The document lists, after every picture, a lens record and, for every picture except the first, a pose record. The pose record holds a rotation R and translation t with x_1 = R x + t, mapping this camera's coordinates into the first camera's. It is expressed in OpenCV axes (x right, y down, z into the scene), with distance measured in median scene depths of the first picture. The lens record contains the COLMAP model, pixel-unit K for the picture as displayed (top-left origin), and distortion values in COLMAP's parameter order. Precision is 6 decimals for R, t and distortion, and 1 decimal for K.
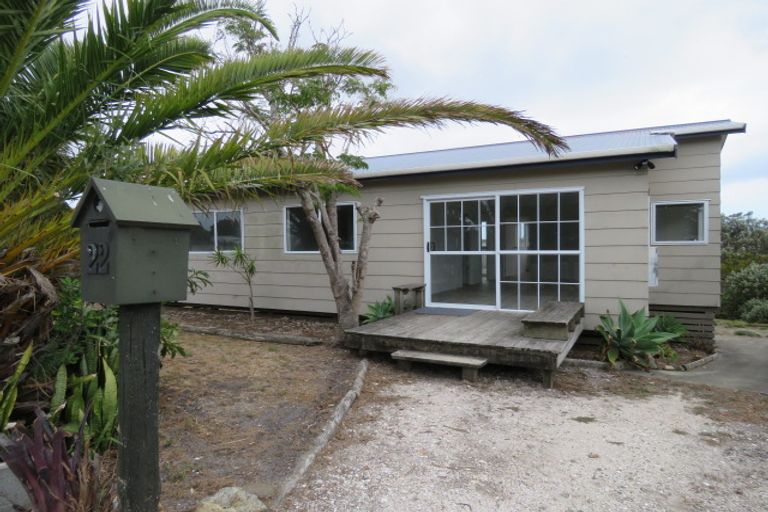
lens RADIAL K [[488.2, 0, 383.9], [0, 488.2, 260.0], [0, 0, 1]] dist [-0.006820, -0.000149]
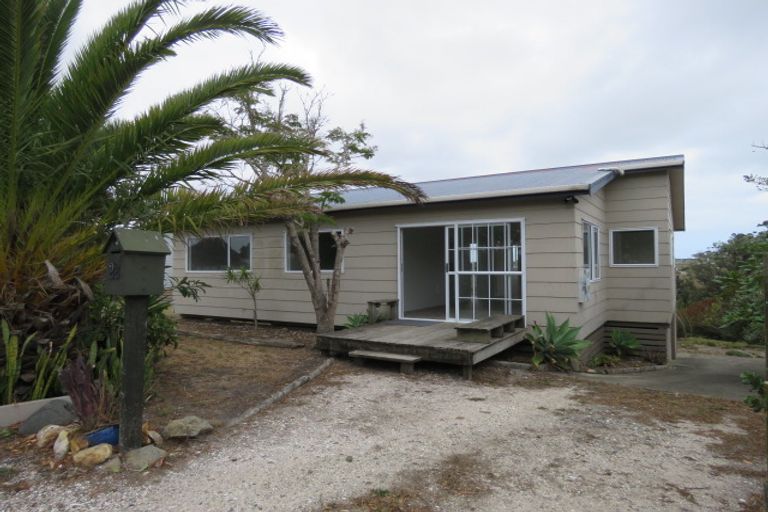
lens RADIAL K [[488.2, 0, 384.6], [0, 488.2, 253.0], [0, 0, 1]] dist [-0.006820, -0.000149]
pose [[0.998194, 0.004491, -0.059904, 0.165636], [-0.007969, 0.998288, -0.057953, 0.008367], [0.059541, 0.058326, 0.996520, -0.237960]]
